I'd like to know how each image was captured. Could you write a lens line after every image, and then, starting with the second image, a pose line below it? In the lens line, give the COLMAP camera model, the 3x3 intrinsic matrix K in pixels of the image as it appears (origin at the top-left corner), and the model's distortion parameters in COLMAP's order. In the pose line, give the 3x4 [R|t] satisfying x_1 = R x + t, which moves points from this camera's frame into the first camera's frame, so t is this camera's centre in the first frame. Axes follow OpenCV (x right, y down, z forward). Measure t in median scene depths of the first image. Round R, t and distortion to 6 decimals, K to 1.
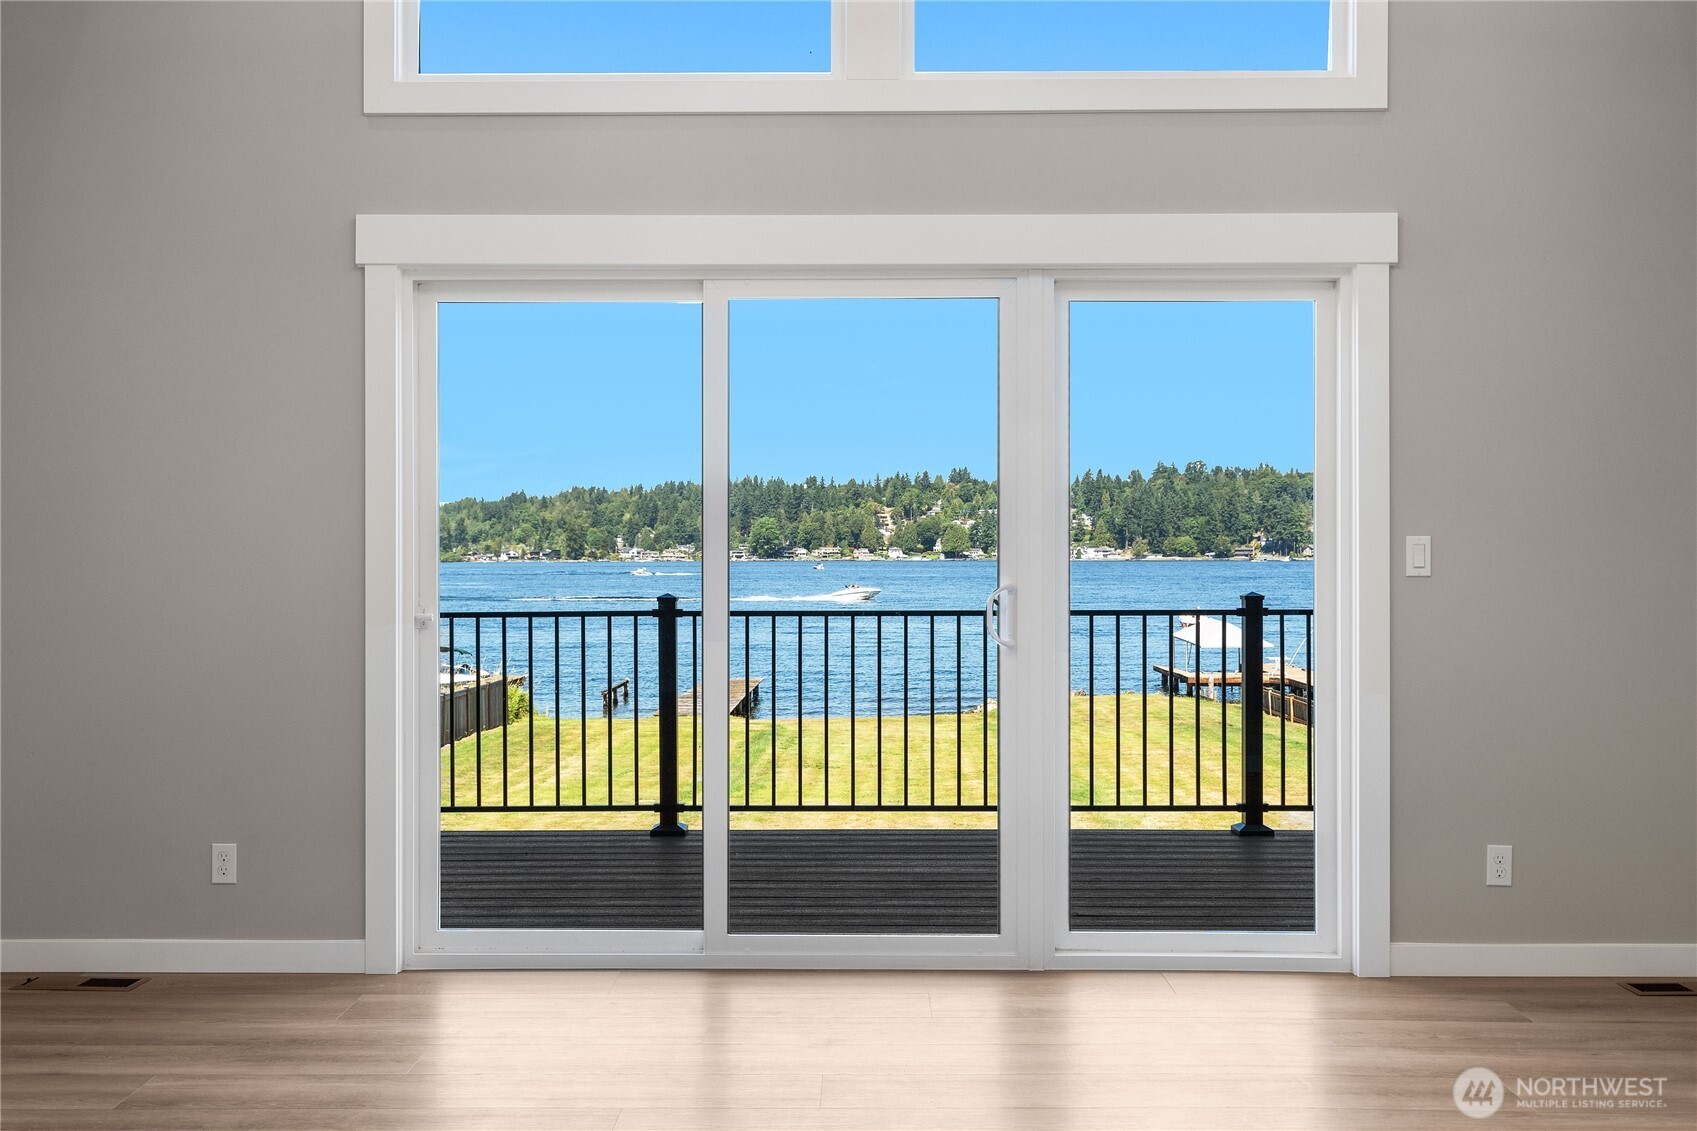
lens RADIAL K [[1645.7, 0, 850.6], [0, 1645.7, 562.3], [0, 0, 1]] dist [0.010089, 0.000000]
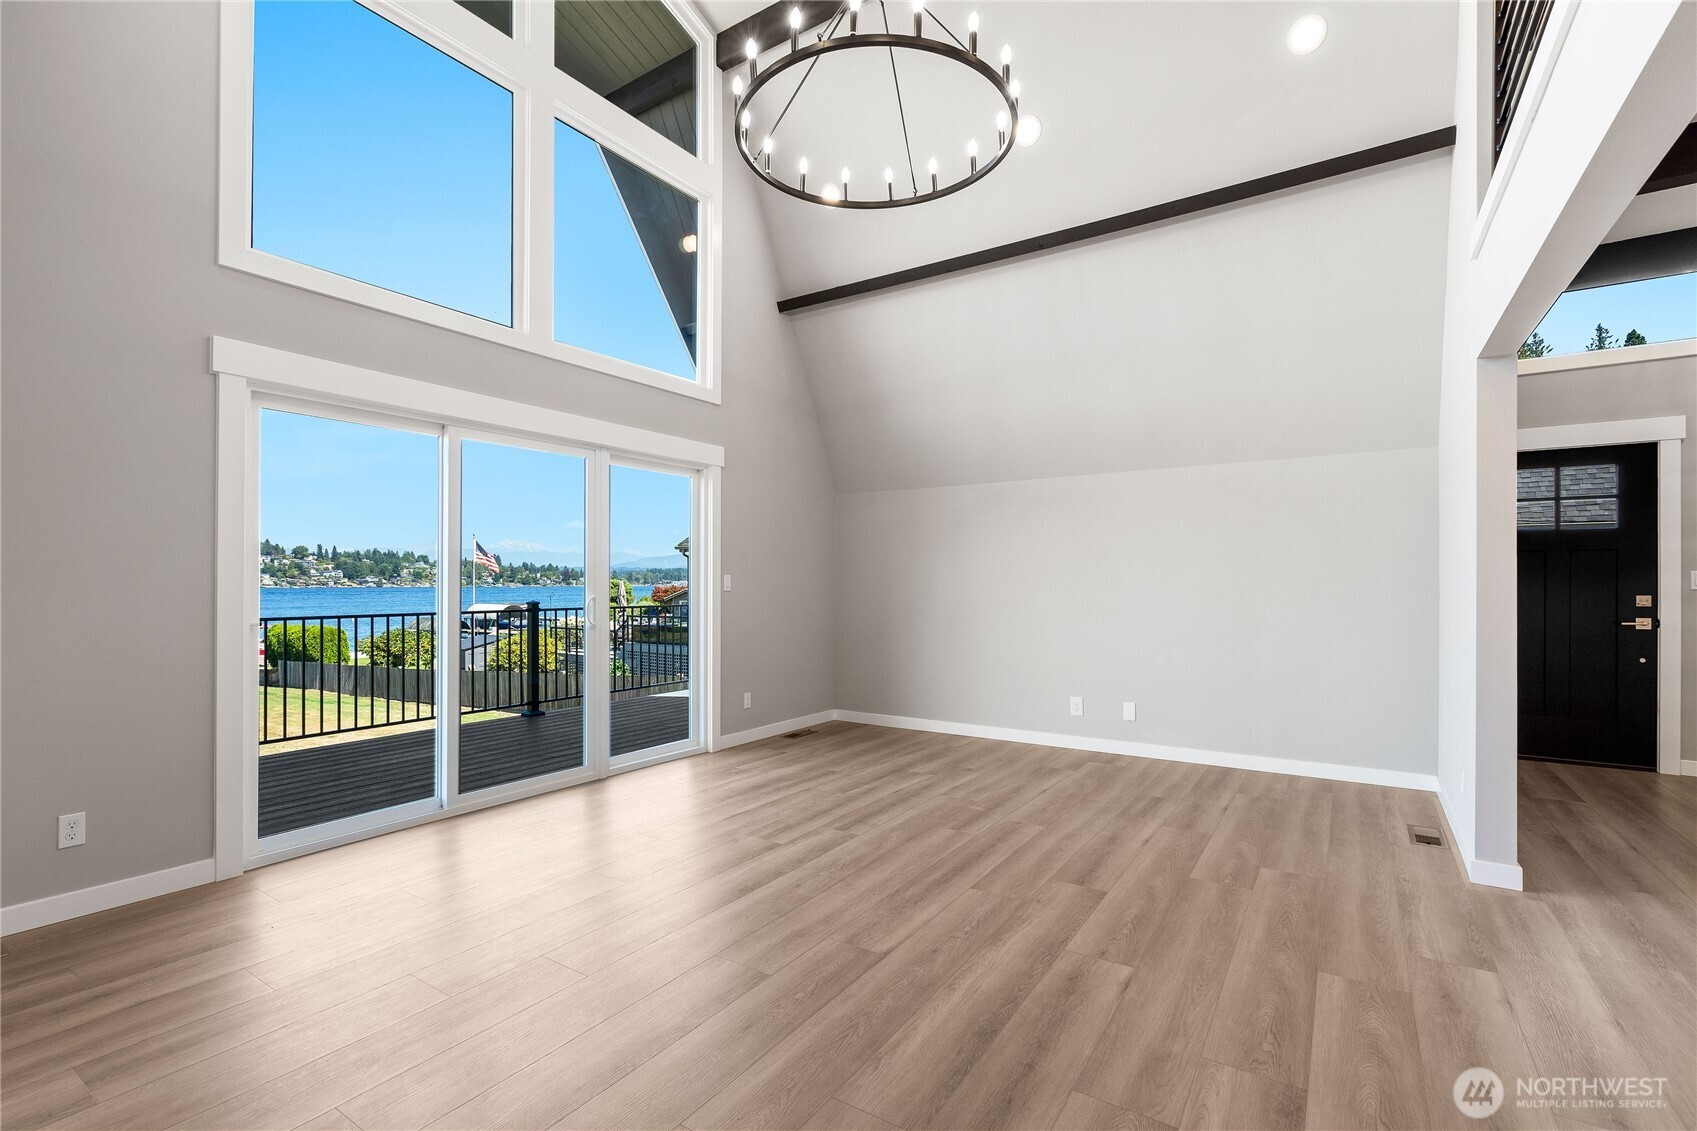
lens RADIAL K [[764.2, 0, 844.8], [0, 764.2, 579.6], [0, 0, 1]] dist [-0.002866, 0.002136]
pose [[0.547437, 0.005816, 0.836827, -0.542152], [0.003625, 0.999950, -0.009321, 0.002982], [-0.836839, 0.008136, 0.547389, 0.202703]]
